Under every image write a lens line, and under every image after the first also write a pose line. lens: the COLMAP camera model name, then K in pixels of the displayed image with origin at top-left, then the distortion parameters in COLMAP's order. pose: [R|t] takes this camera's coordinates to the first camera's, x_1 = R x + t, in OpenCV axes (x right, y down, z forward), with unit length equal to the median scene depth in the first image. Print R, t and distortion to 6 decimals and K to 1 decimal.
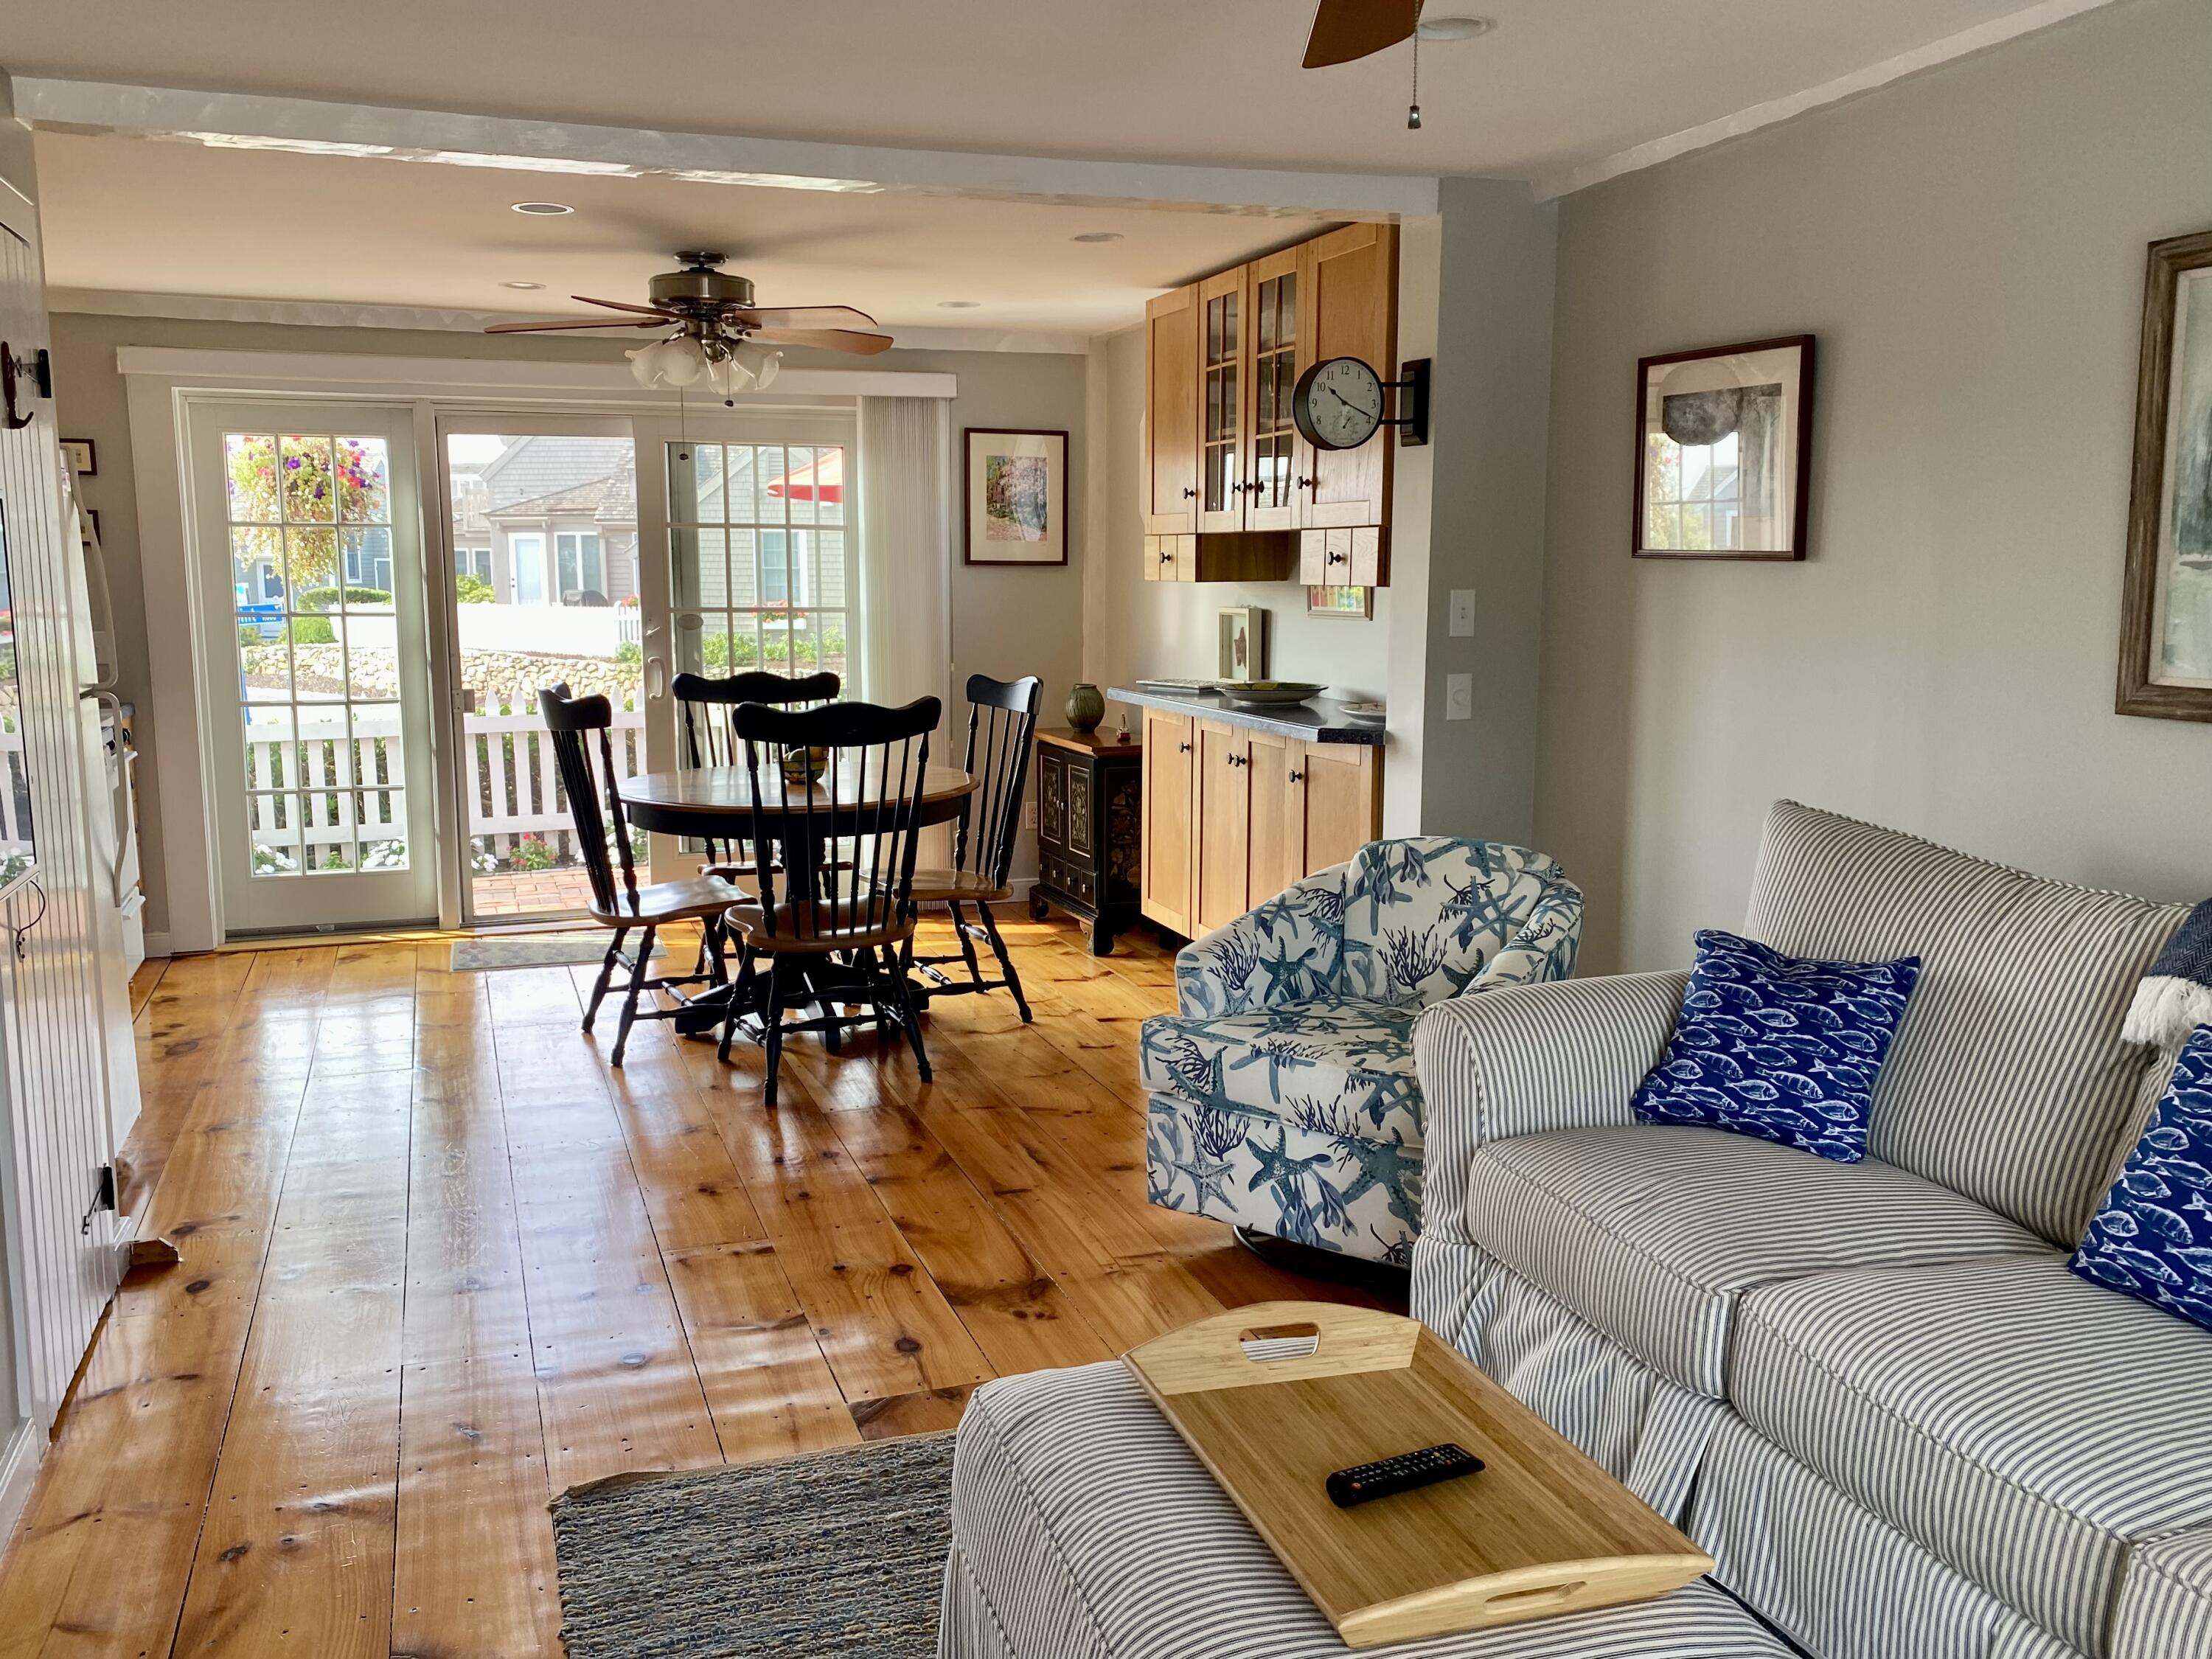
lens RADIAL K [[1812.4, 0, 1093.0], [0, 1812.4, 830.0], [0, 0, 1]] dist [0.065713, -0.107424]
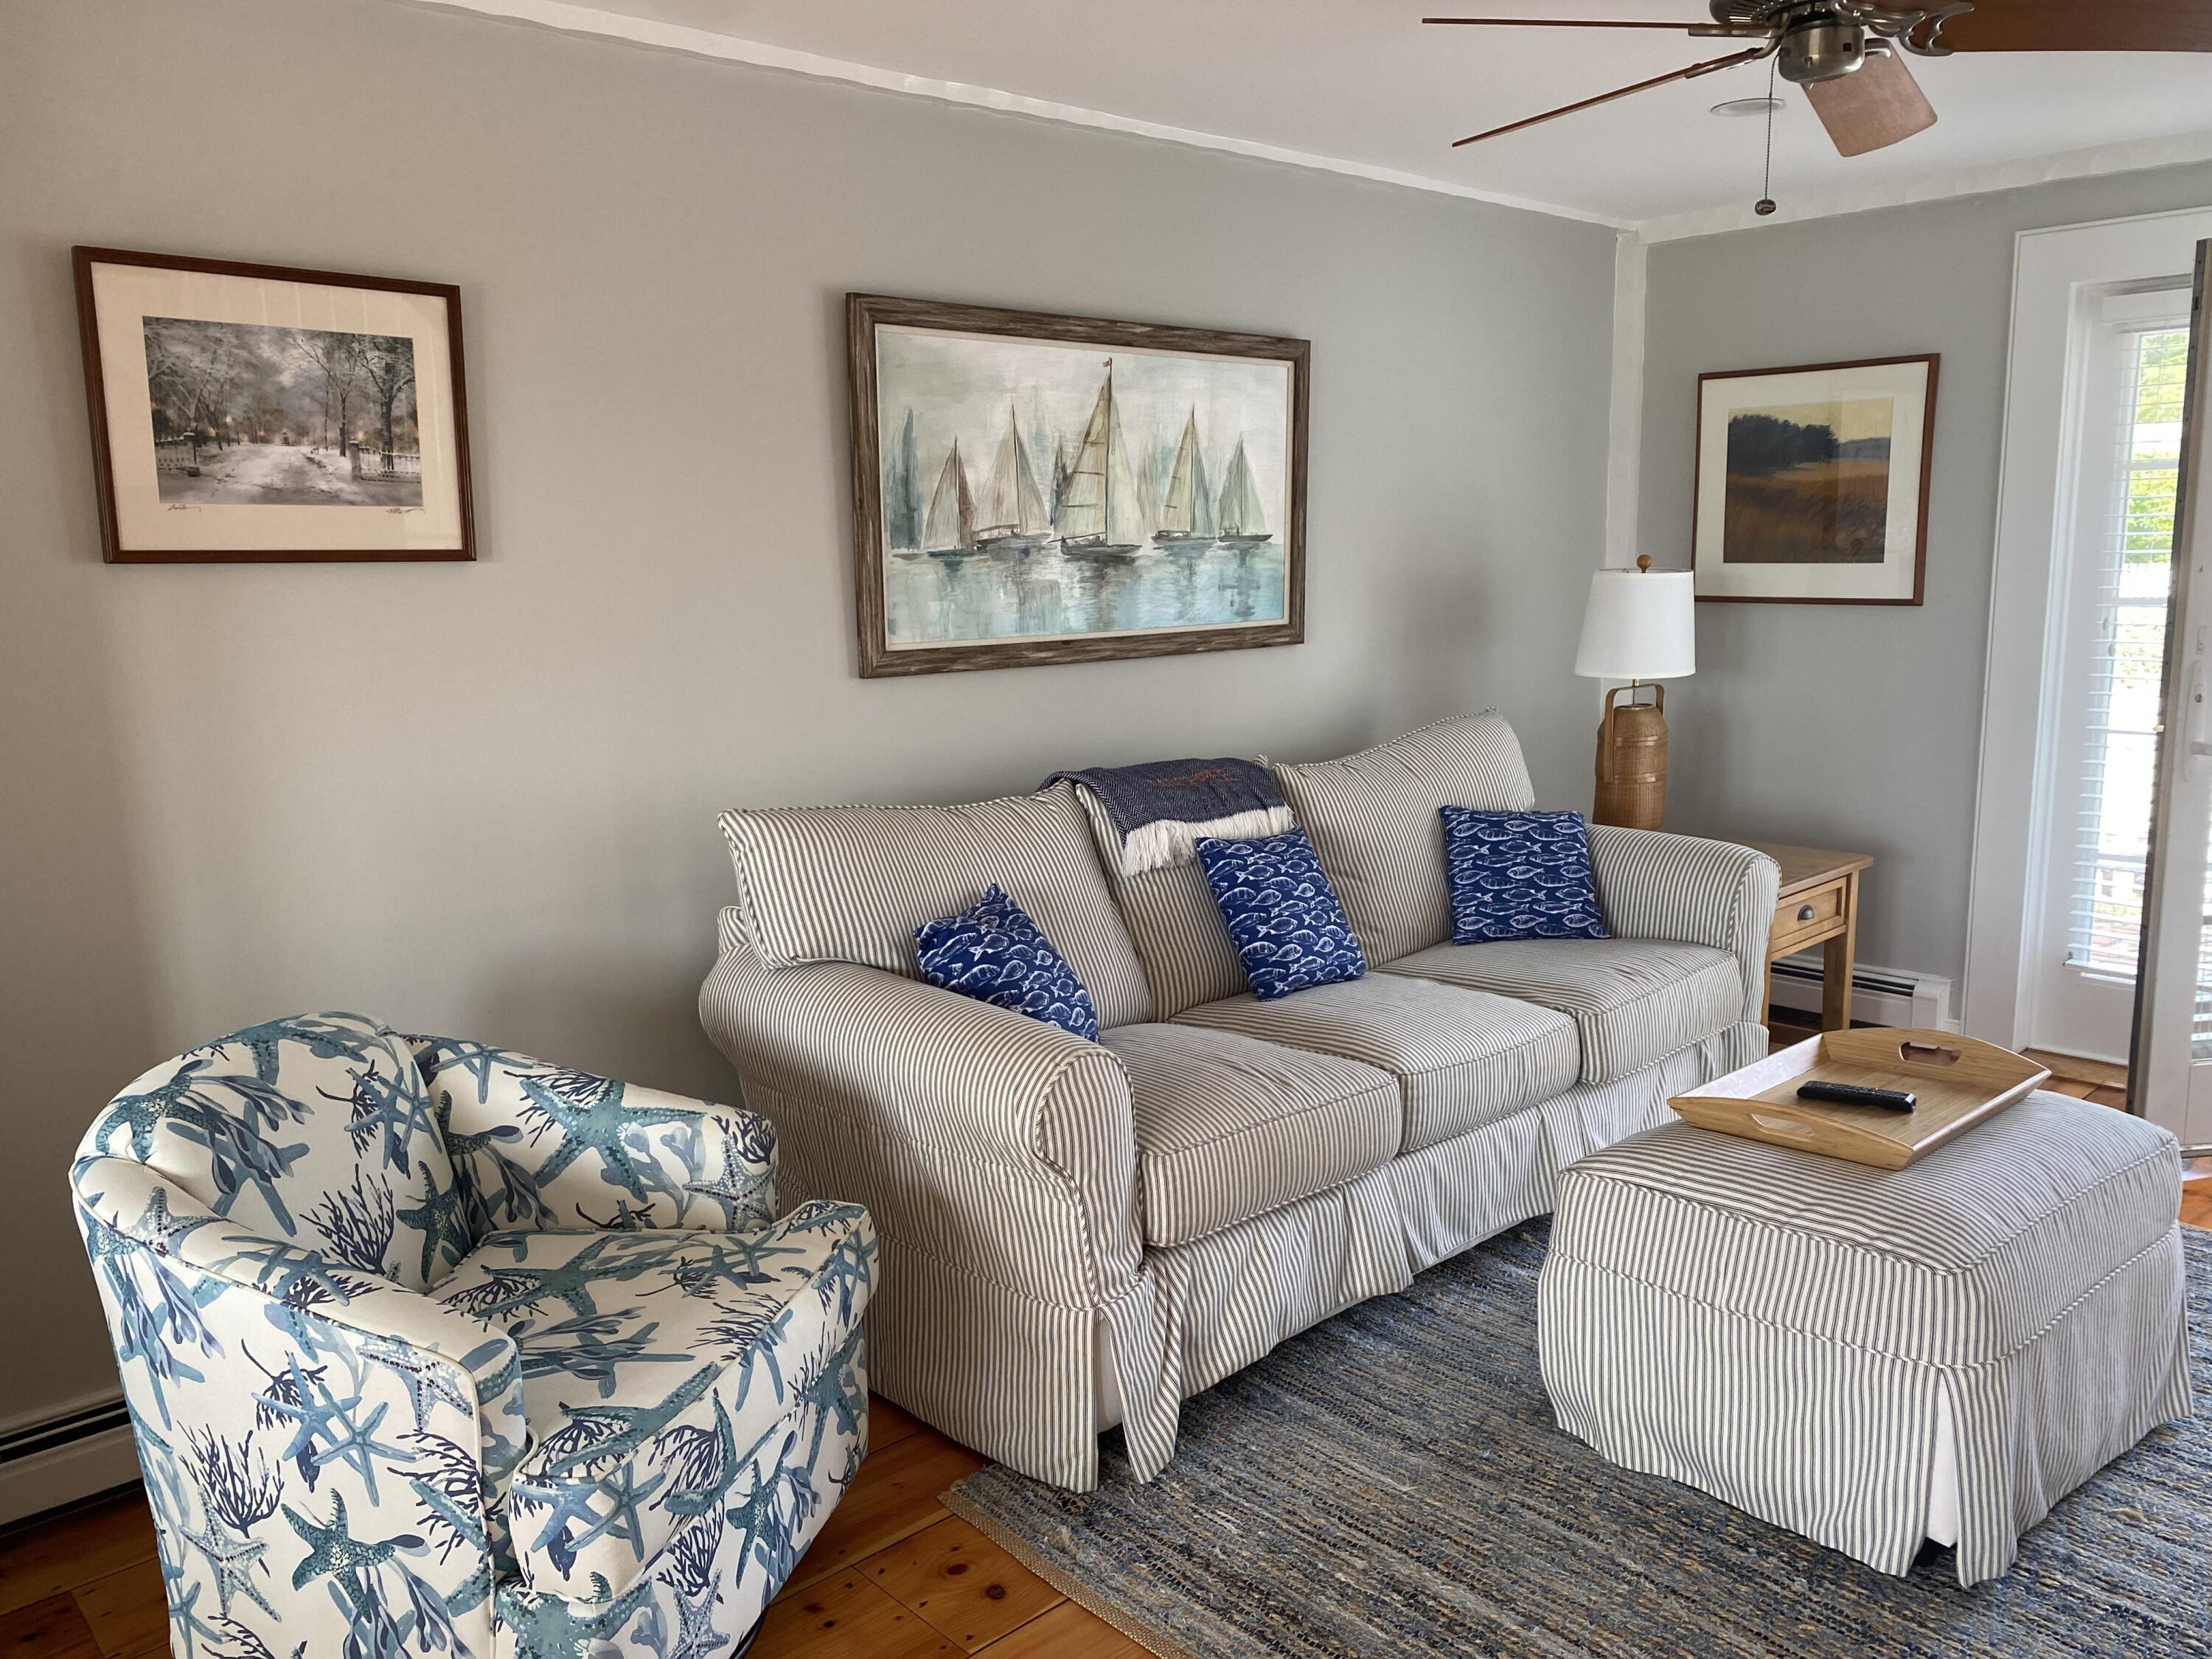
lens RADIAL K [[1669.6, 0, 1080.2], [0, 1669.6, 841.6], [0, 0, 1]] dist [0.086207, -0.149850]
pose [[-0.392745, -0.153213, 0.906795, -0.407947], [0.154326, 0.961062, 0.229223, -0.145565], [-0.906606, 0.229968, -0.353808, 0.967944]]
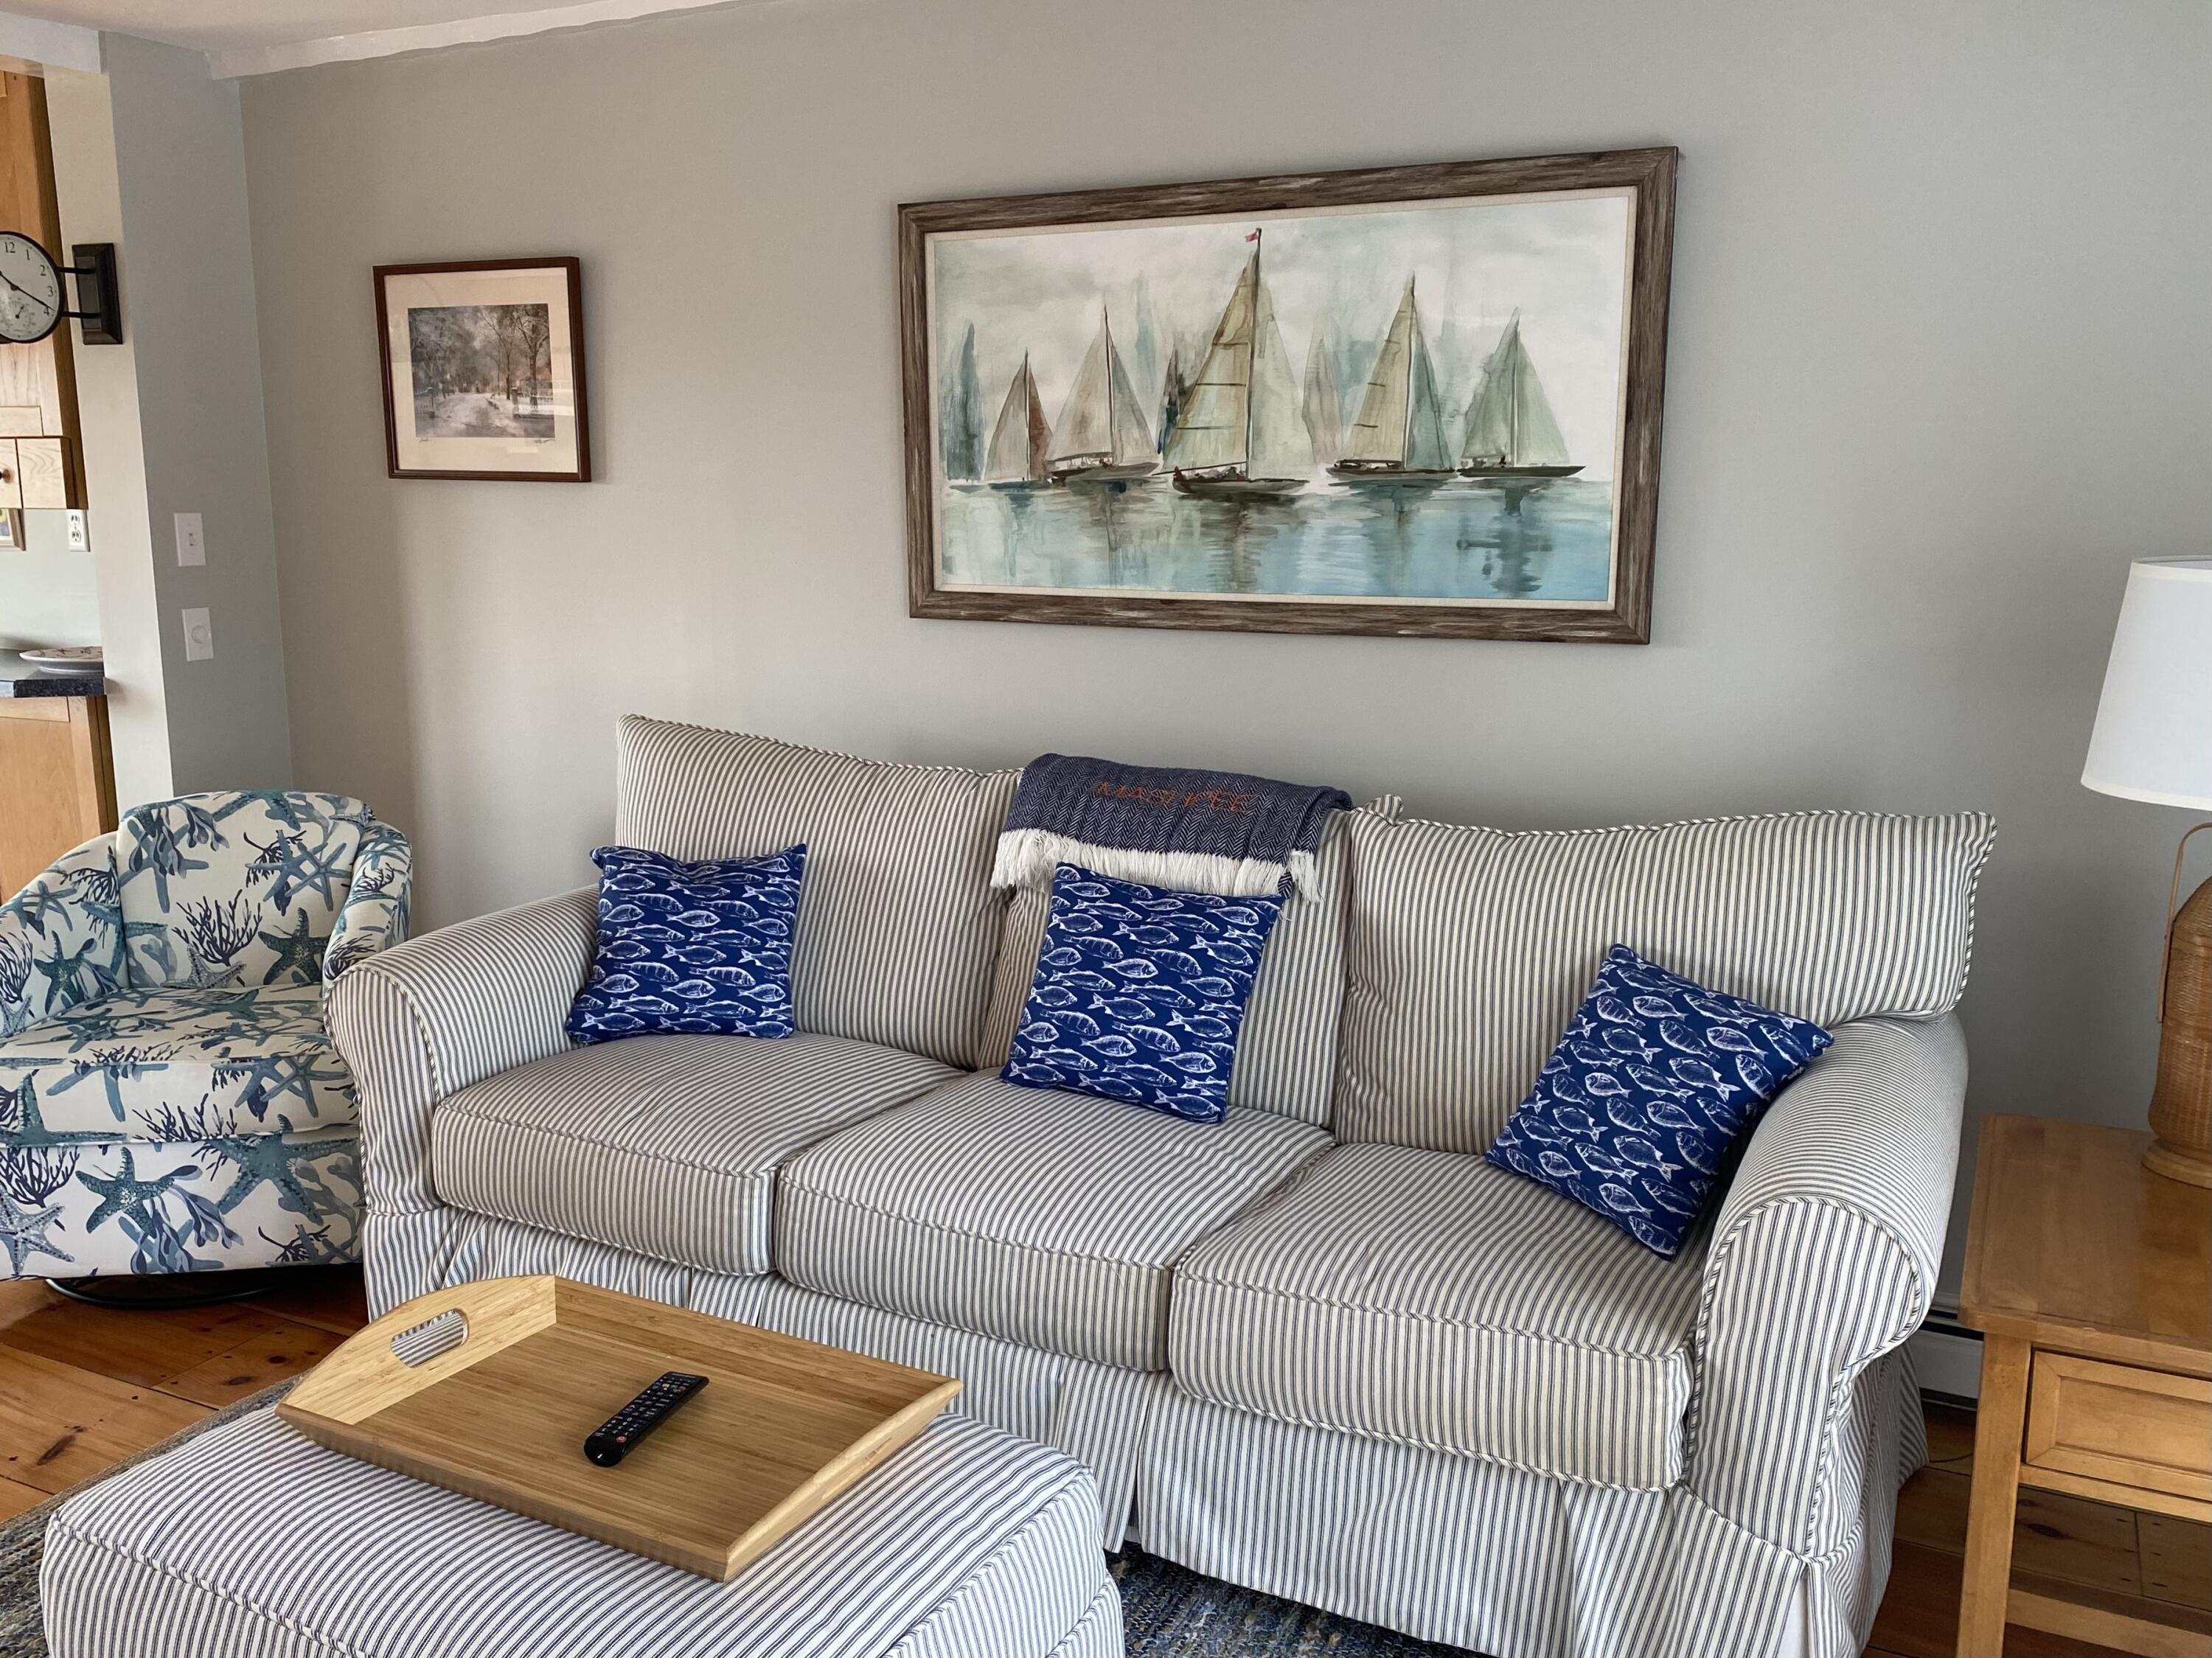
lens RADIAL K [[1854.3, 0, 1072.9], [0, 1854.3, 842.8], [0, 0, 1]] dist [0.076710, -0.123670]
pose [[0.720831, -0.129529, 0.680901, -0.143338], [0.100439, 0.991534, 0.082292, -0.005526], [-0.685795, 0.009071, 0.727738, 0.049670]]
